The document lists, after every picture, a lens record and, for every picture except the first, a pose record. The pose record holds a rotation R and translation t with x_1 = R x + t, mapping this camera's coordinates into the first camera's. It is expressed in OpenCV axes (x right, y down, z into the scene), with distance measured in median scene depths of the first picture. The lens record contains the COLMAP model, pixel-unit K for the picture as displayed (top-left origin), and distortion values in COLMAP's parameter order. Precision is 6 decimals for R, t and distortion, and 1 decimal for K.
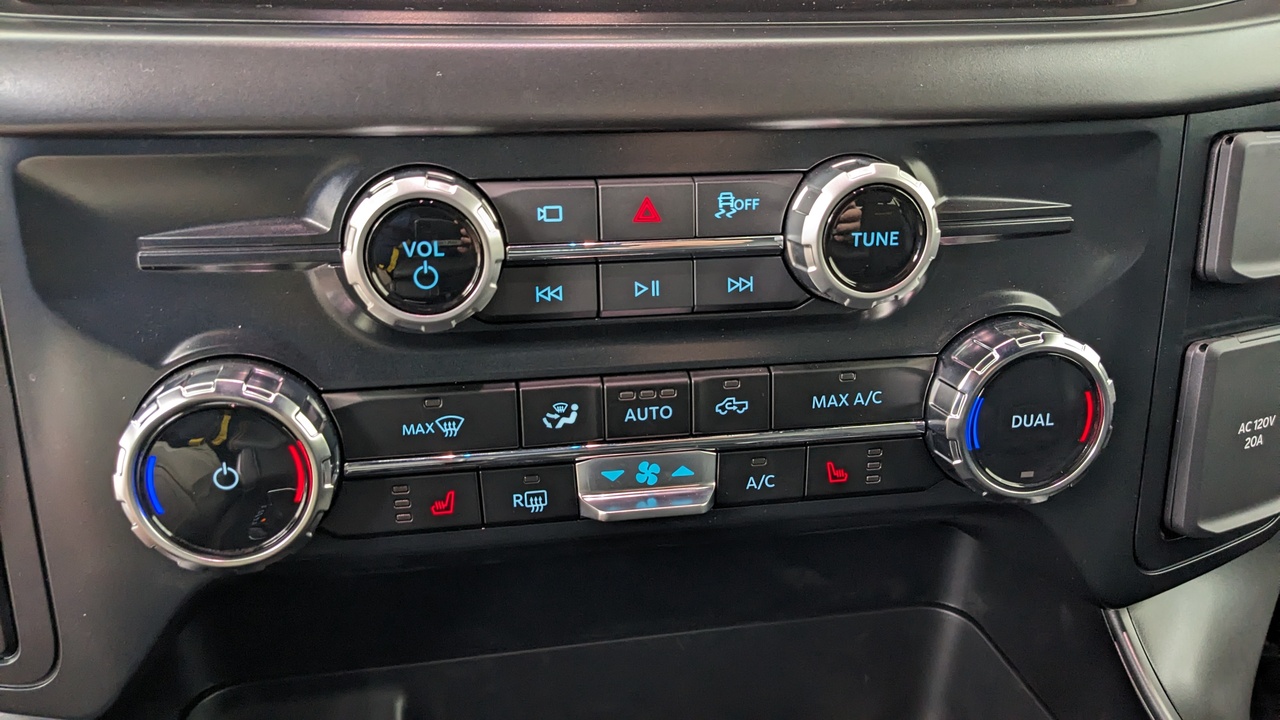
lens RADIAL K [[1000.4, 0, 639.9], [0, 1000.4, 368.4], [0, 0, 1]] dist [0.034605, -0.077858]
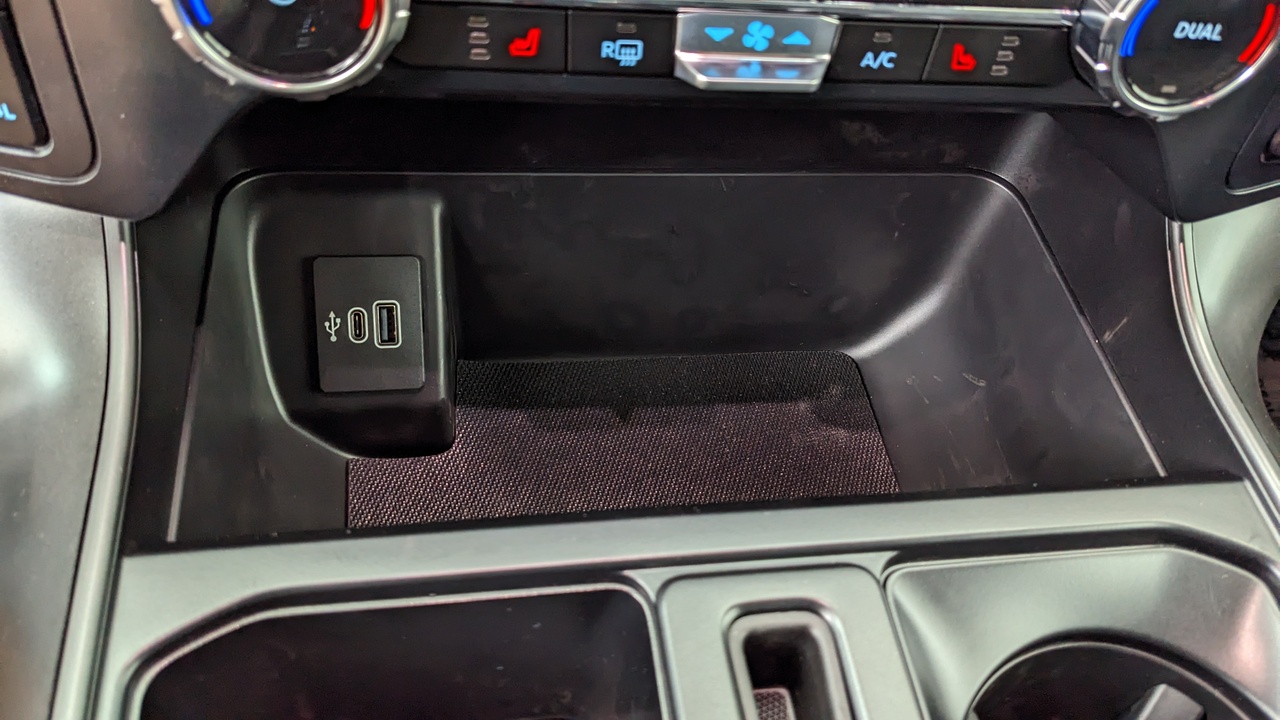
lens RADIAL K [[1000.4, 0, 637.4], [0, 1000.4, 362.6], [0, 0, 1]] dist [0.034605, -0.077858]
pose [[0.991531, 0.116735, 0.056905, -0.115160], [-0.129532, 0.857538, 0.497845, -0.074533], [0.009318, -0.501000, 0.865397, 0.102643]]
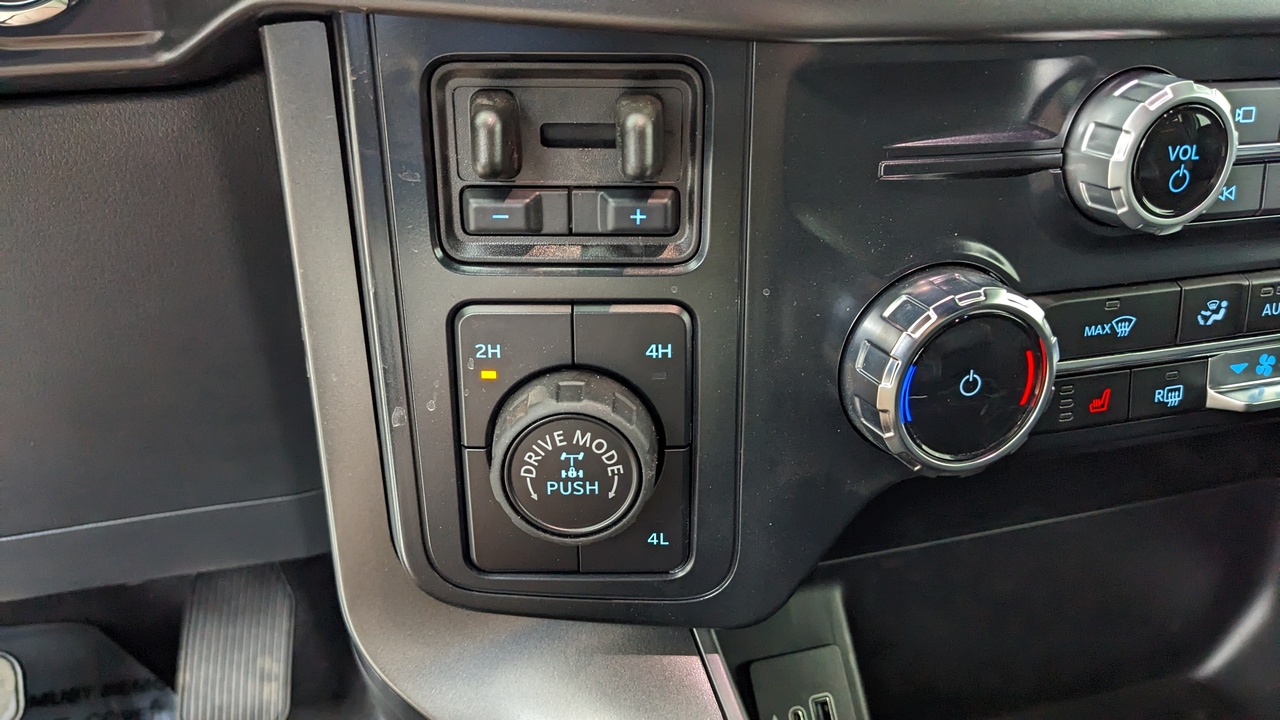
lens RADIAL K [[1000.4, 0, 630.1], [0, 1000.4, 348.7], [0, 0, 1]] dist [0.034605, -0.077858]
pose [[0.995698, -0.035483, 0.085599, -0.758464], [0.027511, 0.995326, 0.092573, -0.027615], [-0.088483, -0.089820, 0.992020, 0.024545]]
